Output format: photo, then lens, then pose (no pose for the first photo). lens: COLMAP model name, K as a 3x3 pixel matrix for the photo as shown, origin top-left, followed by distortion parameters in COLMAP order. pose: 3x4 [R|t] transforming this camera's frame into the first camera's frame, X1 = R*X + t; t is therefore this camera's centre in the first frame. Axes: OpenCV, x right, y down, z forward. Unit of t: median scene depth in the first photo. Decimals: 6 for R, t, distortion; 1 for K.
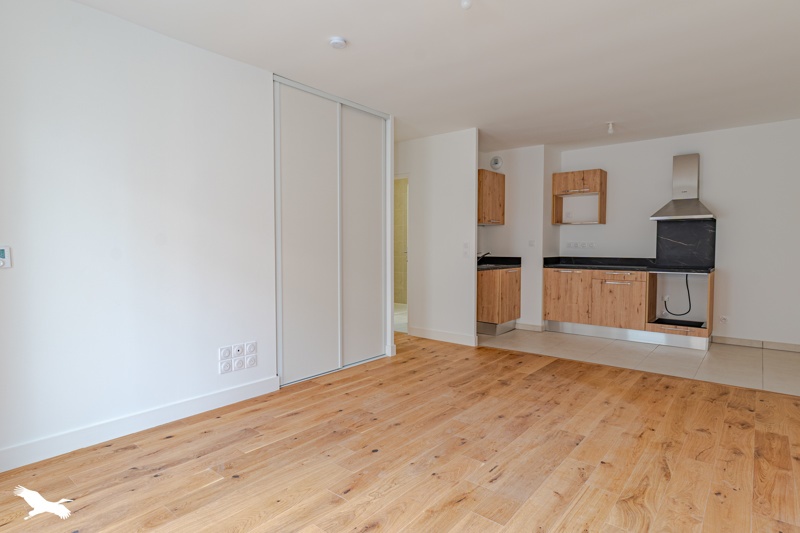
lens RADIAL K [[431.6, 0, 404.2], [0, 431.6, 265.8], [0, 0, 1]] dist [0.003192, 0.000561]
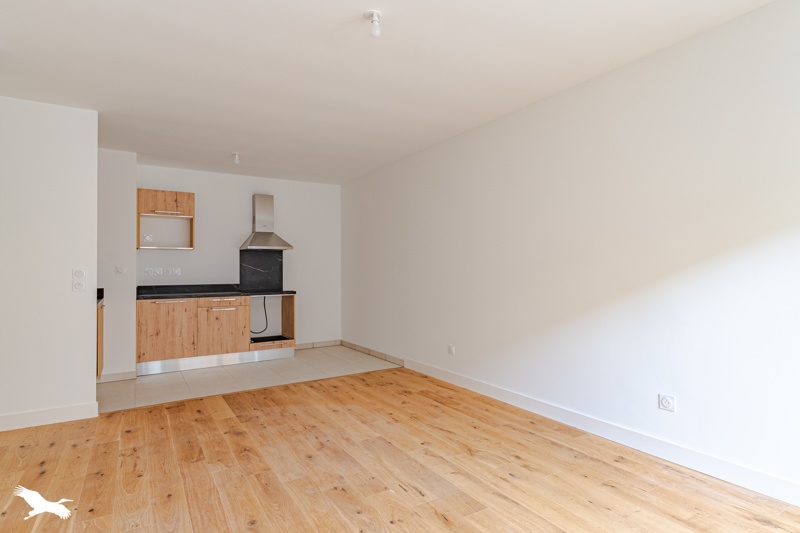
lens RADIAL K [[431.6, 0, 404.2], [0, 431.6, 265.8], [0, 0, 1]] dist [0.003192, 0.000561]
pose [[0.322055, 0.007357, 0.946692, -0.333951], [0.052367, 0.998300, -0.025573, -0.013924], [-0.945271, 0.057812, 0.321123, 0.275694]]
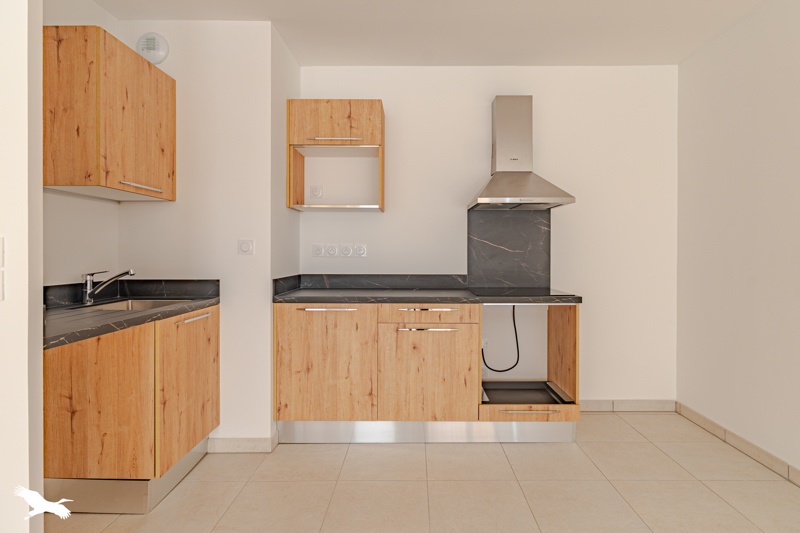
lens RADIAL K [[438.5, 0, 405.2], [0, 438.5, 254.2], [0, 0, 1]] dist [-0.001278, -0.000259]
pose [[0.787341, -0.003023, 0.616510, 0.172996], [0.028302, 0.999111, -0.031244, -0.030411], [-0.615868, 0.042048, 0.786727, 0.635936]]
